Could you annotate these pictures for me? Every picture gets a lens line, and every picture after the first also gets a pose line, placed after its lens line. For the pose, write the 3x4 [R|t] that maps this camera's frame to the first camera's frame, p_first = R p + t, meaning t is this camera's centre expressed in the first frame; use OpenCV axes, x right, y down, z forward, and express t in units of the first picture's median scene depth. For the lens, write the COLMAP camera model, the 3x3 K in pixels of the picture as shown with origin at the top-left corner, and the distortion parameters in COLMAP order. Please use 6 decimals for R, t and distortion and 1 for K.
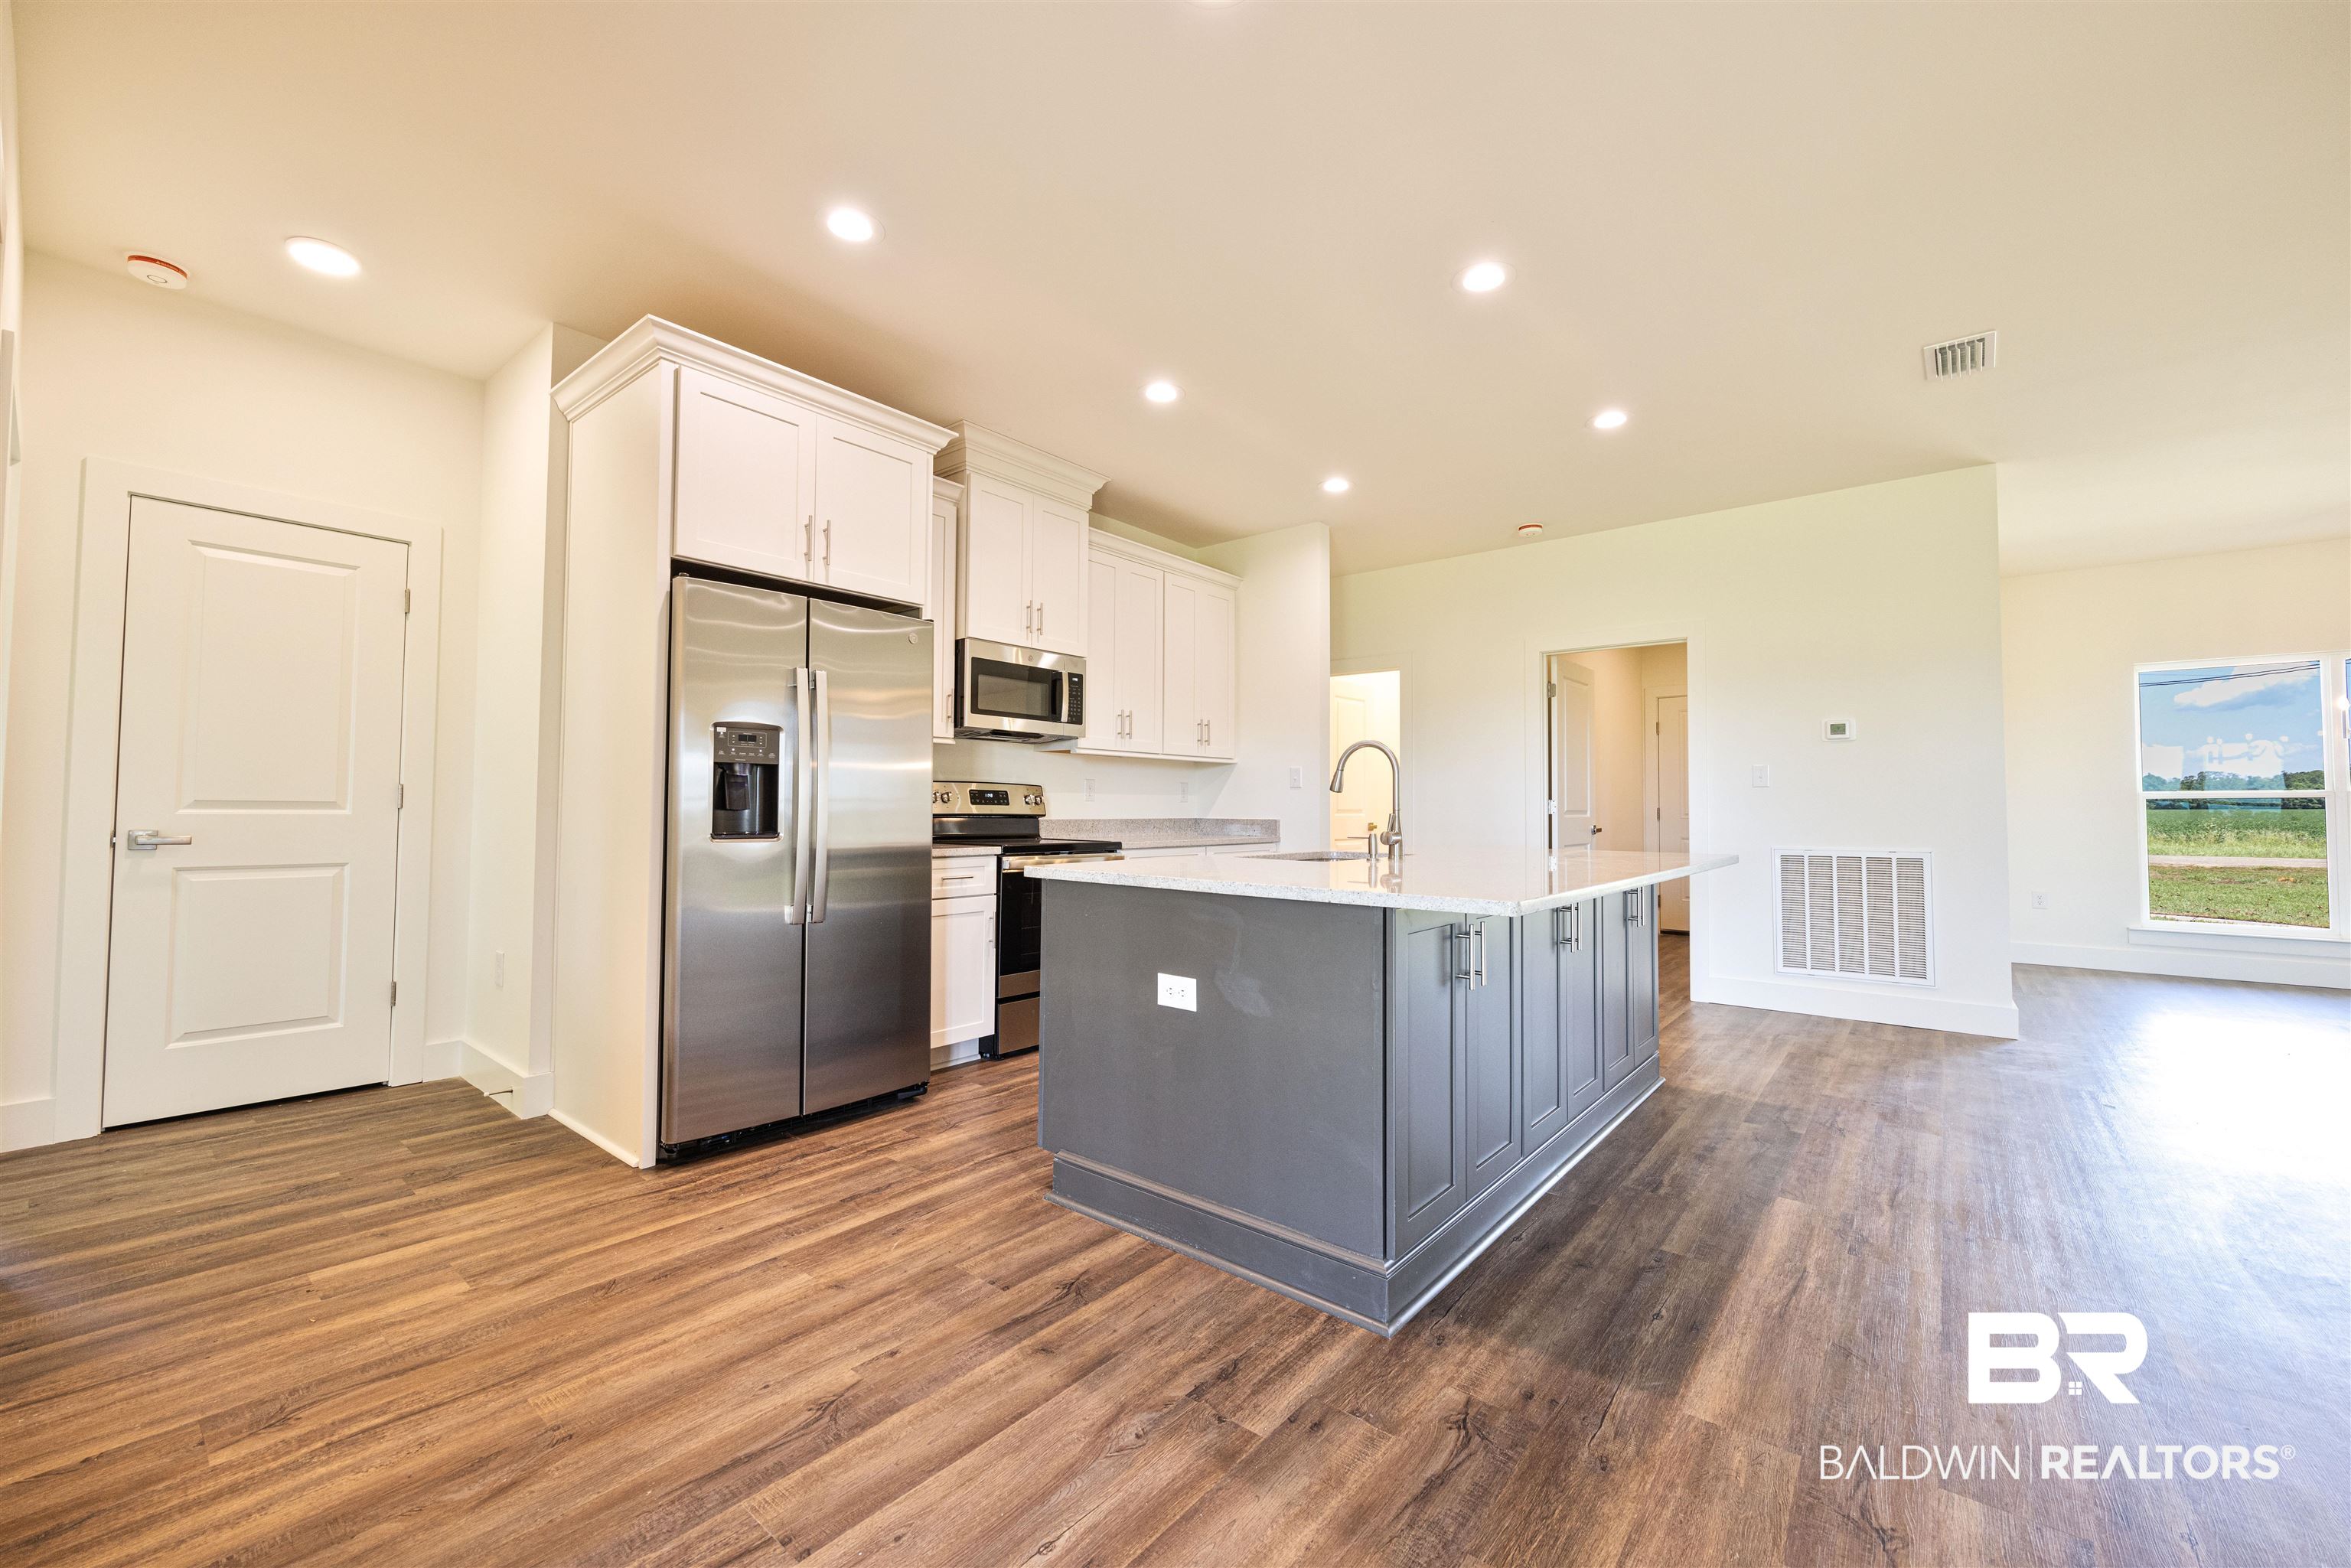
lens RADIAL K [[931.6, 0, 1169.8], [0, 931.6, 779.6], [0, 0, 1]] dist [-0.005835, -0.000519]
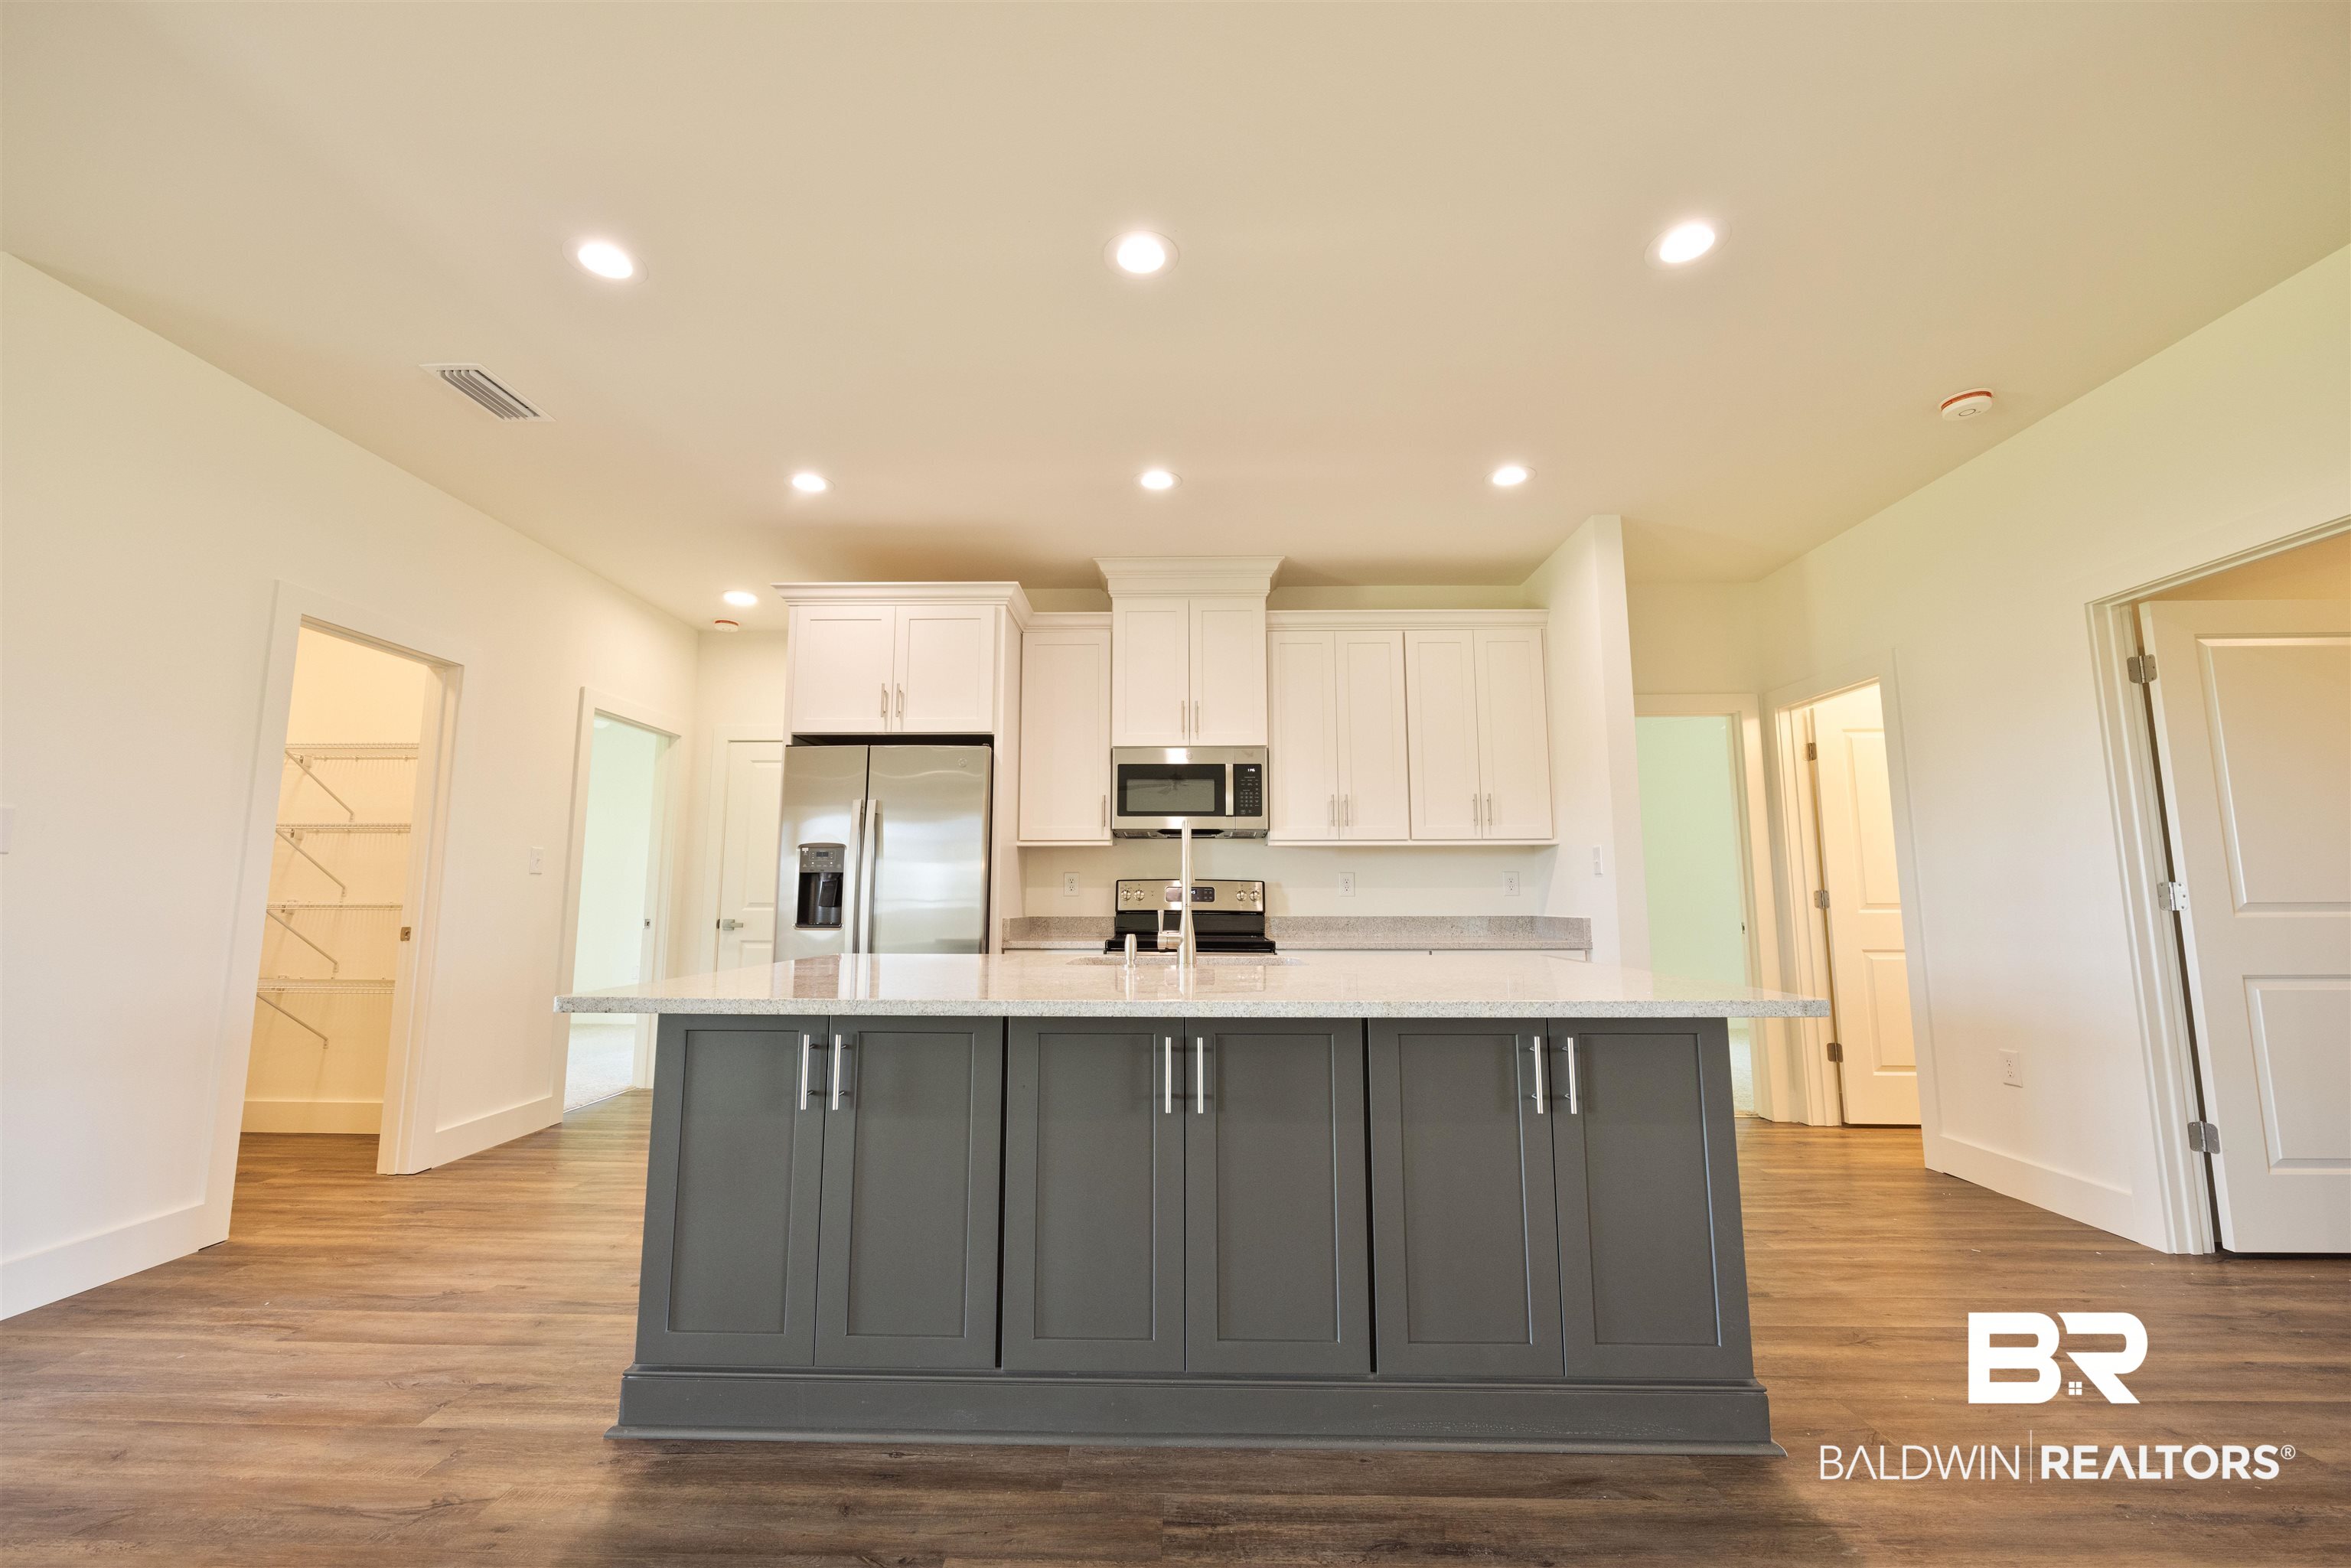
lens RADIAL K [[931.6, 0, 1169.8], [0, 931.6, 779.6], [0, 0, 1]] dist [-0.005835, -0.000519]
pose [[0.623436, -0.109419, -0.774180, 0.930404], [0.027355, 0.992606, -0.118262, 0.022672], [0.781396, 0.052552, 0.621819, 0.522368]]
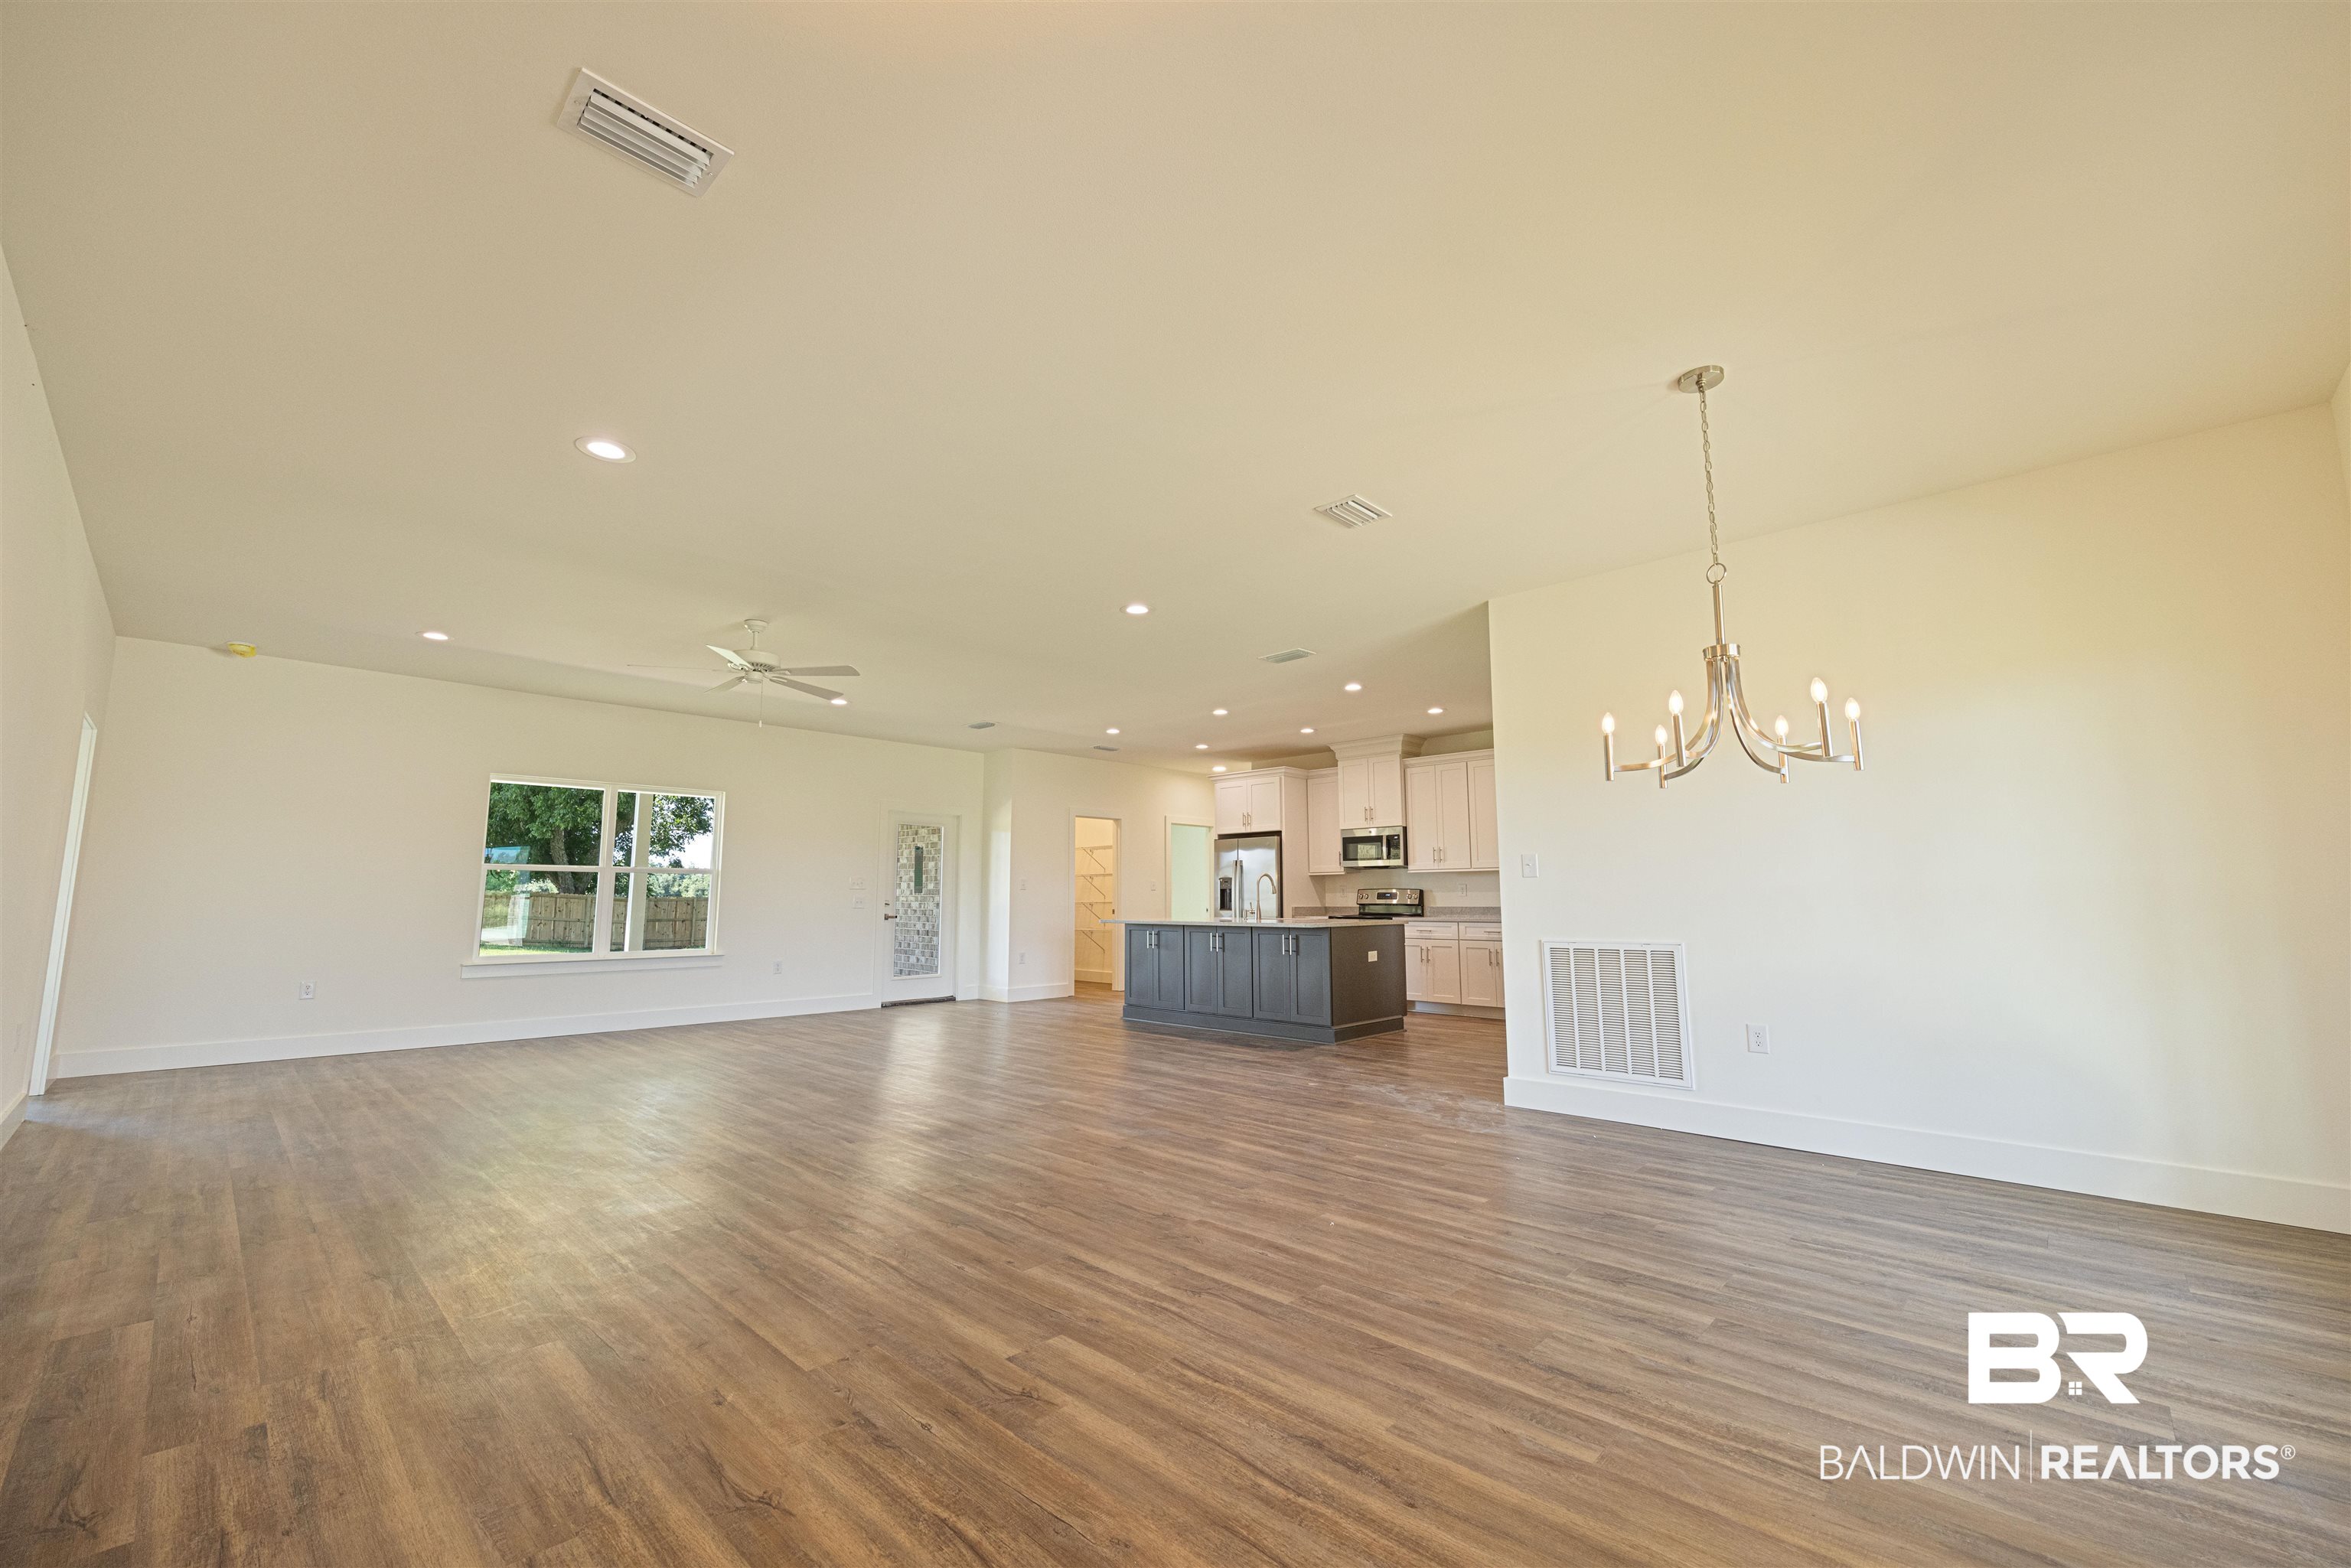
lens RADIAL K [[931.6, 0, 1169.8], [0, 931.6, 779.6], [0, 0, 1]] dist [-0.005835, -0.000519]
pose [[-0.071009, -0.135111, -0.988283, 3.093385], [0.031535, 0.989984, -0.137609, 0.051757], [0.996977, -0.040937, -0.066037, 1.011117]]
